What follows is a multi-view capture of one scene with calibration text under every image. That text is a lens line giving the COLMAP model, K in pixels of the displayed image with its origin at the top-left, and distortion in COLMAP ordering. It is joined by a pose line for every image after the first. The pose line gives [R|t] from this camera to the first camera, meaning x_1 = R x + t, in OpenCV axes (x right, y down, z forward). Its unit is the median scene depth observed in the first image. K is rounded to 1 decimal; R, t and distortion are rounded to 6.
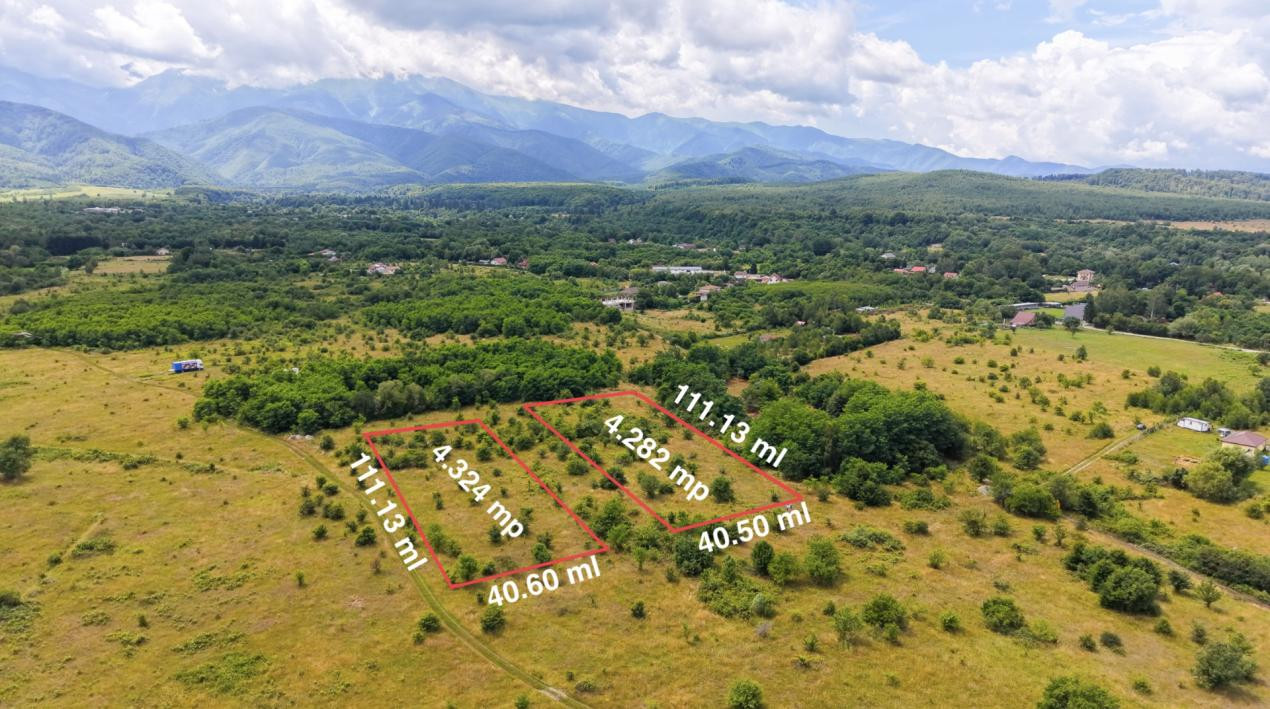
lens RADIAL K [[849.2, 0, 634.1], [0, 849.2, 362.8], [0, 0, 1]] dist [0.005374, -0.003094]
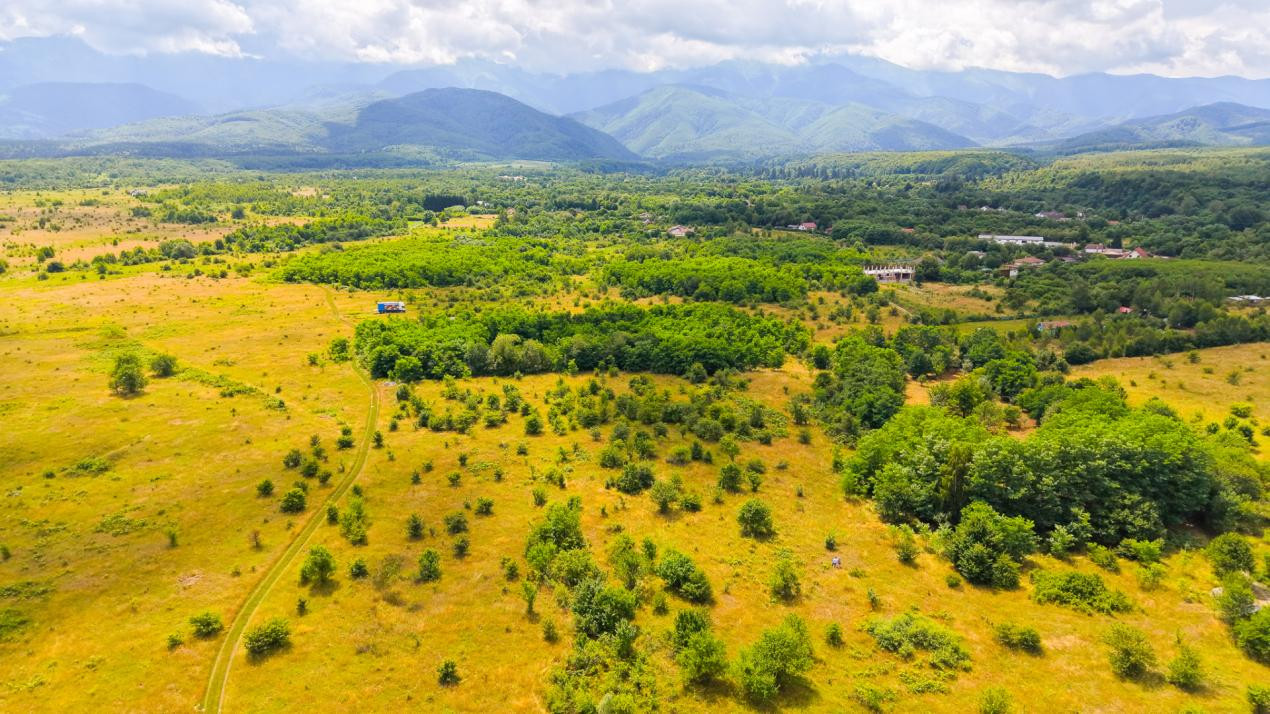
lens RADIAL K [[843.6, 0, 635.0], [0, 843.6, 357.0], [0, 0, 1]] dist [0.038537, -0.043668]
pose [[0.898833, 0.090812, -0.428780, 0.091522], [-0.080329, 0.995861, 0.042523, -0.001827], [0.430867, -0.003777, 0.902407, 0.095951]]
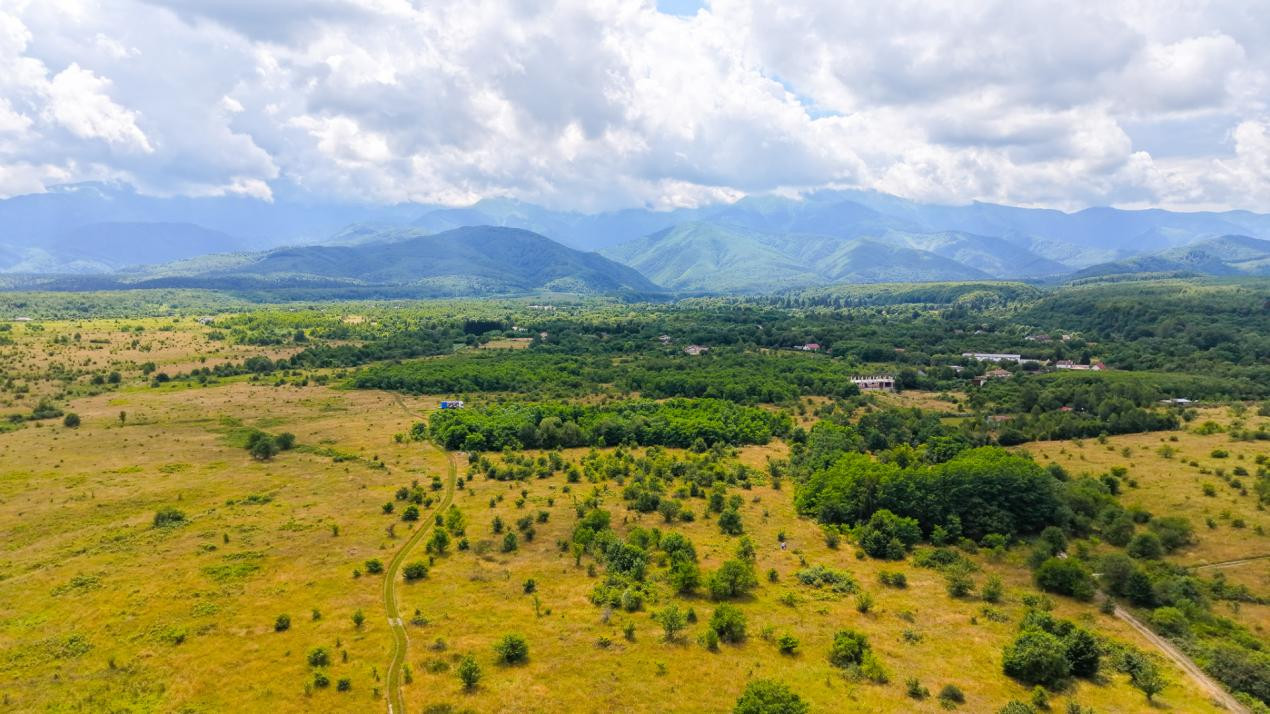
lens RADIAL K [[843.6, 0, 635.0], [0, 843.6, 357.0], [0, 0, 1]] dist [0.038537, -0.043668]
pose [[0.886532, 0.024617, -0.462013, 0.140903], [-0.082840, 0.990892, -0.106161, 0.021078], [0.455191, 0.132389, 0.880497, 0.006356]]
